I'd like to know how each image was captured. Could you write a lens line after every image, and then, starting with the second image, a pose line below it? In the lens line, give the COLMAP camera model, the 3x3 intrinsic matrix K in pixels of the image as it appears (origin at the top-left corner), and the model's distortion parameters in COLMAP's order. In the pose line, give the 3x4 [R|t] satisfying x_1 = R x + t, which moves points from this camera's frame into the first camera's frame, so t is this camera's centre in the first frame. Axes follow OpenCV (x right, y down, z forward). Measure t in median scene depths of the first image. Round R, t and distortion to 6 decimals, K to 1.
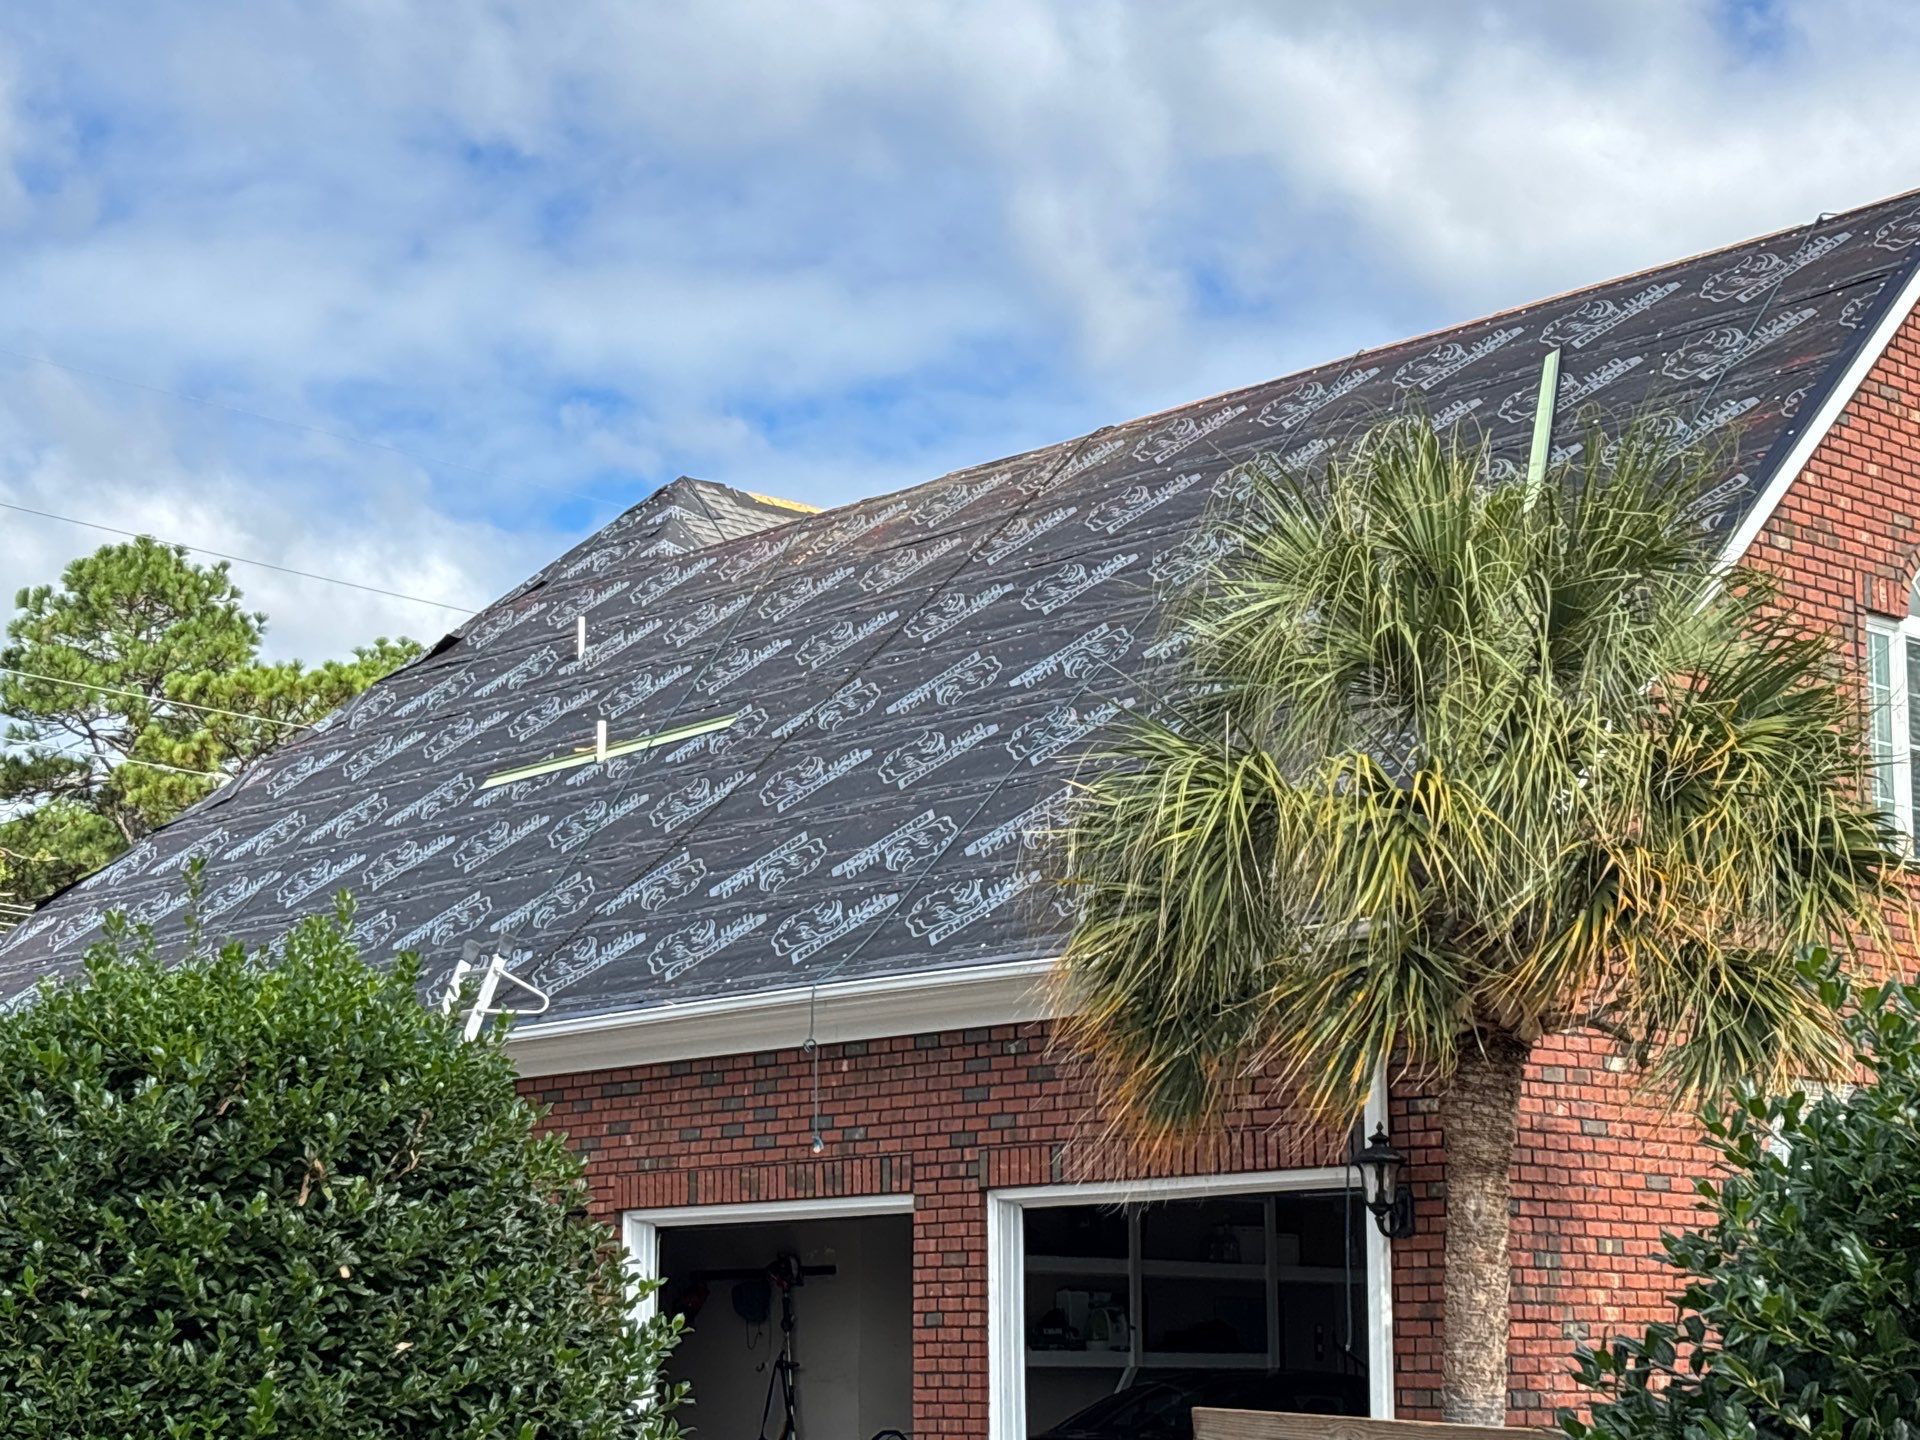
lens RADIAL K [[3177.6, 0, 963.2], [0, 3177.6, 714.1], [0, 0, 1]] dist [0.293509, -1.269682]
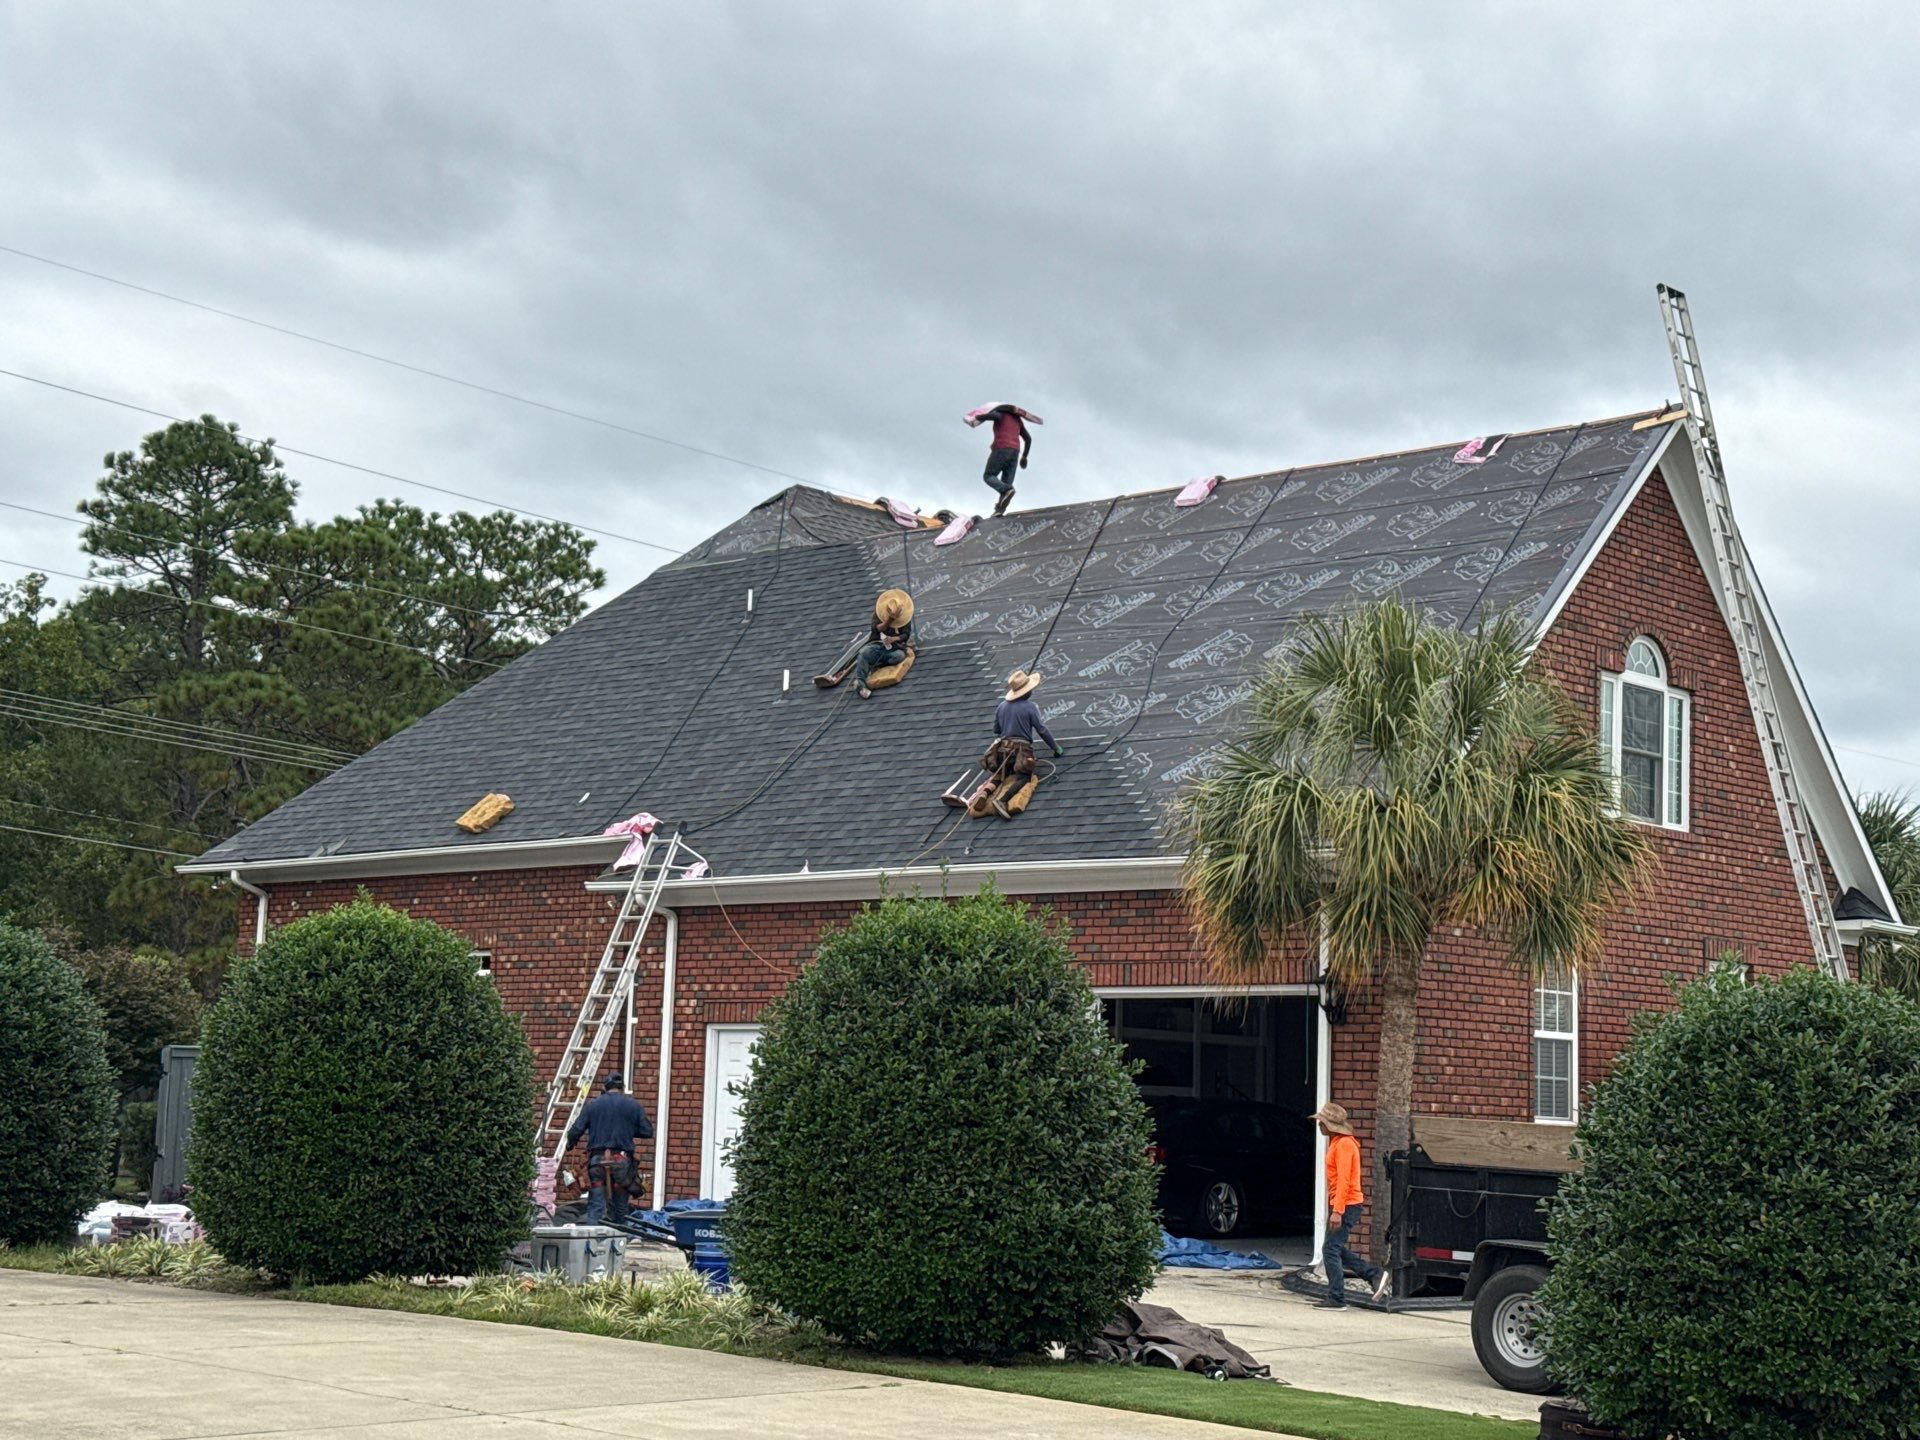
lens RADIAL K [[2741.3, 0, 957.2], [0, 2741.3, 668.0], [0, 0, 1]] dist [0.118857, -0.028142]
pose [[0.996379, 0.043505, 0.073048, -0.145253], [-0.046813, 0.997925, 0.044201, -0.069712], [-0.070973, -0.047460, 0.996349, -0.376714]]
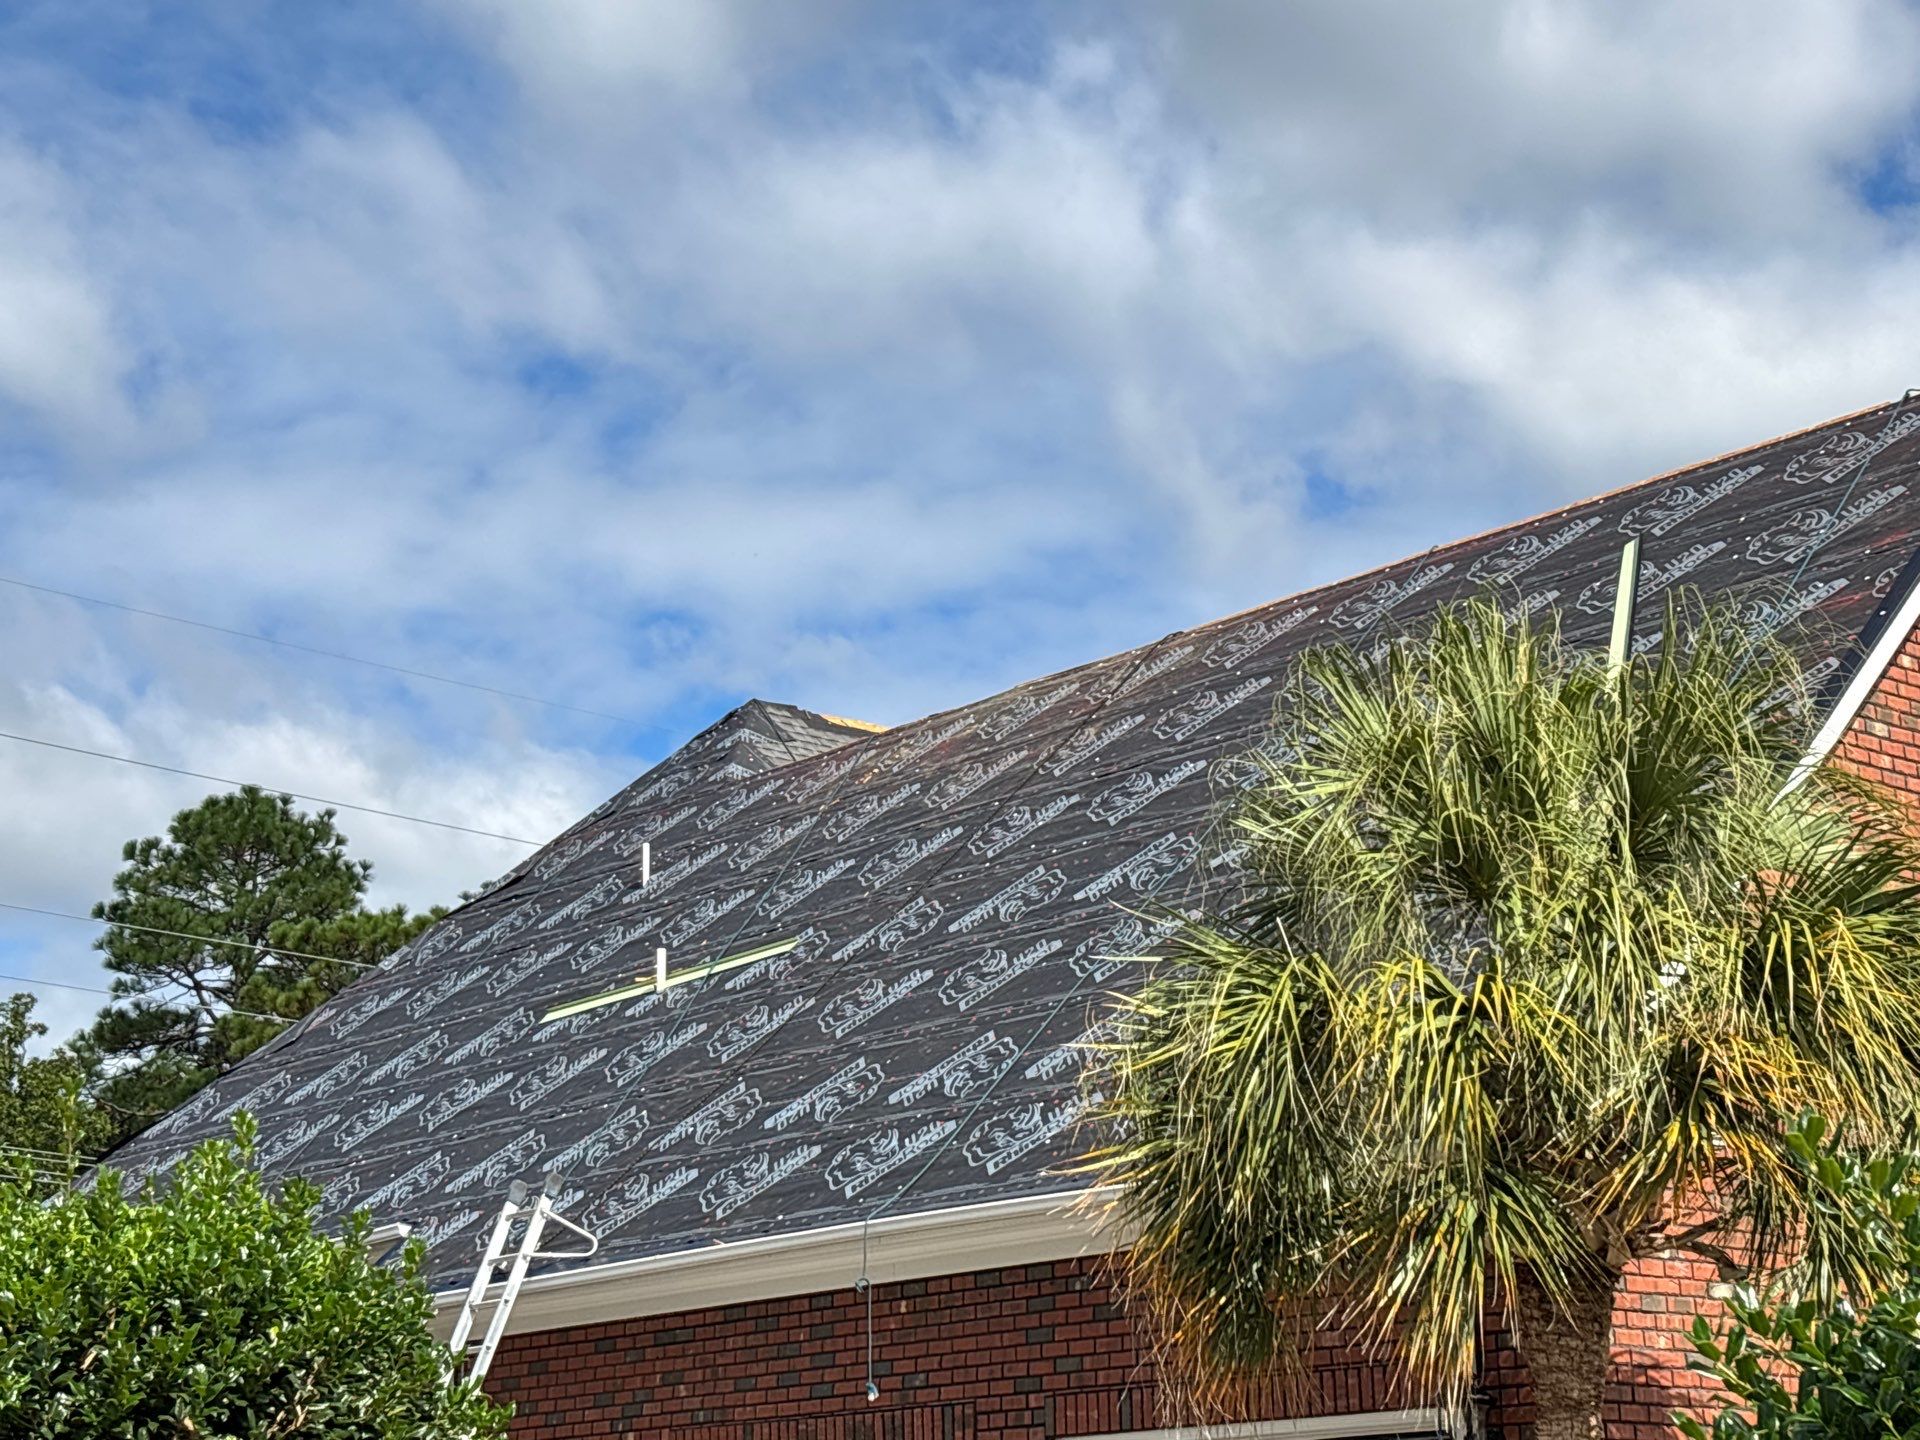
lens RADIAL K [[3177.6, 0, 963.2], [0, 3177.6, 714.1], [0, 0, 1]] dist [0.293509, -1.269682]
pose [[0.999051, -0.023825, -0.036462, 0.017050], [0.021066, 0.997017, -0.074255, 0.005677], [0.038123, 0.073416, 0.996573, 0.038906]]
